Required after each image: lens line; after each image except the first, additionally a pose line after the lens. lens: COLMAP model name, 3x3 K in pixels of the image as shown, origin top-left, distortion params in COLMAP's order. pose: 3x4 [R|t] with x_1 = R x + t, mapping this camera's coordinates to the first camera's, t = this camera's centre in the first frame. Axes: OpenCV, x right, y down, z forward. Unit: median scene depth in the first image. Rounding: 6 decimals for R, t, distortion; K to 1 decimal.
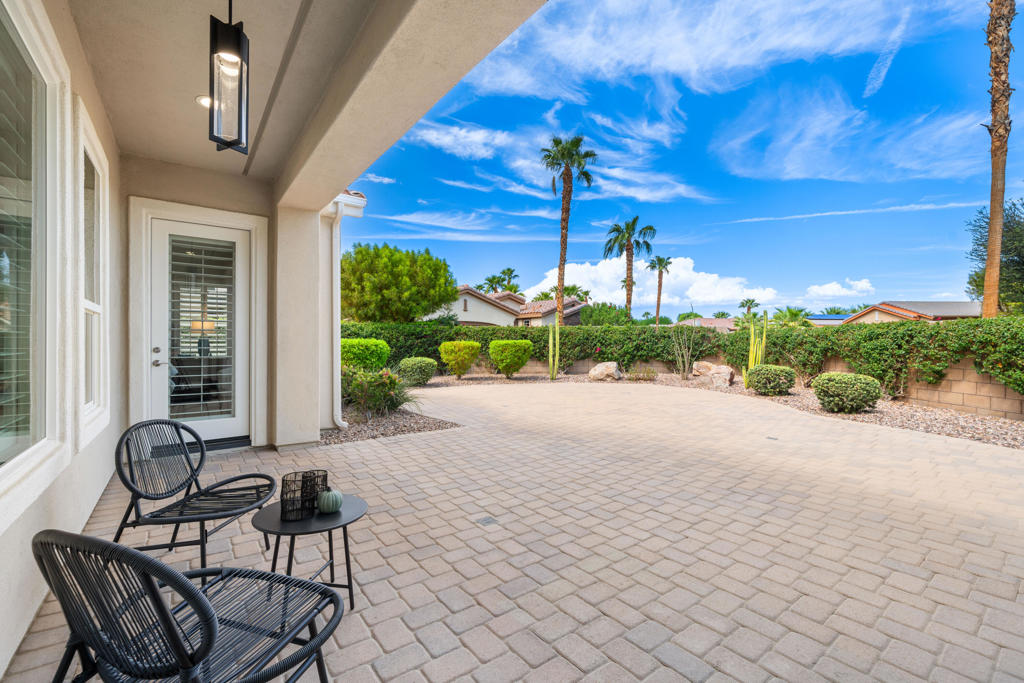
lens RADIAL K [[435.1, 0, 499.0], [0, 435.1, 346.1], [0, 0, 1]] dist [0.000619, 0.000041]
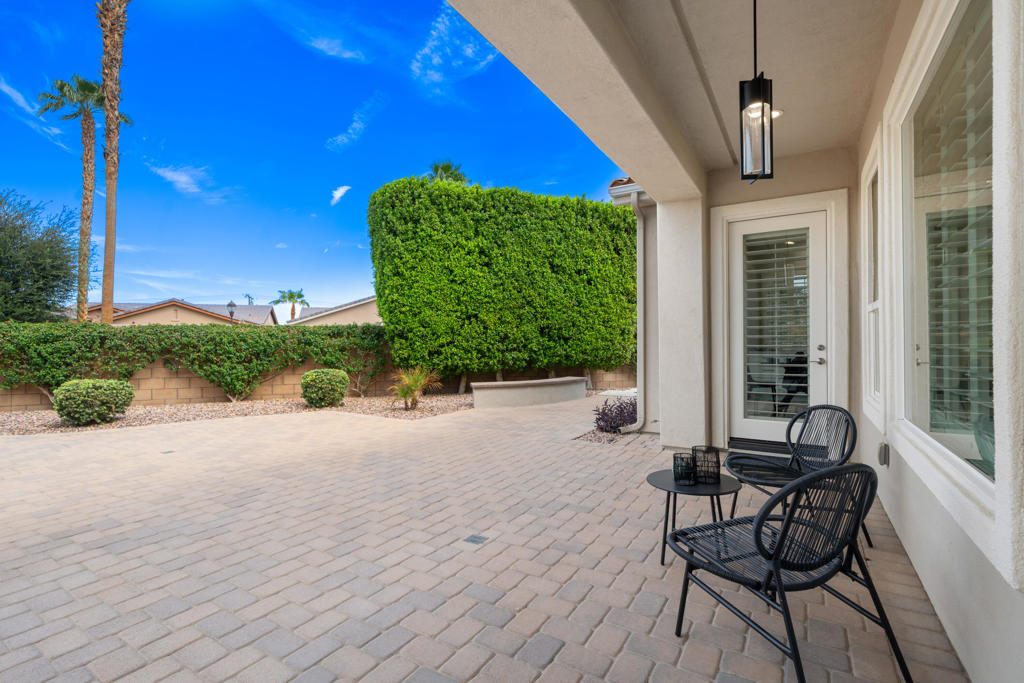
lens RADIAL K [[488.4, 0, 503.8], [0, 488.4, 345.1], [0, 0, 1]] dist [0.001289, -0.000390]
pose [[-0.383298, -0.000367, 0.923625, -0.911633], [0.013696, 0.999888, 0.006081, -0.004104], [-0.923523, 0.014980, -0.383250, 1.233741]]
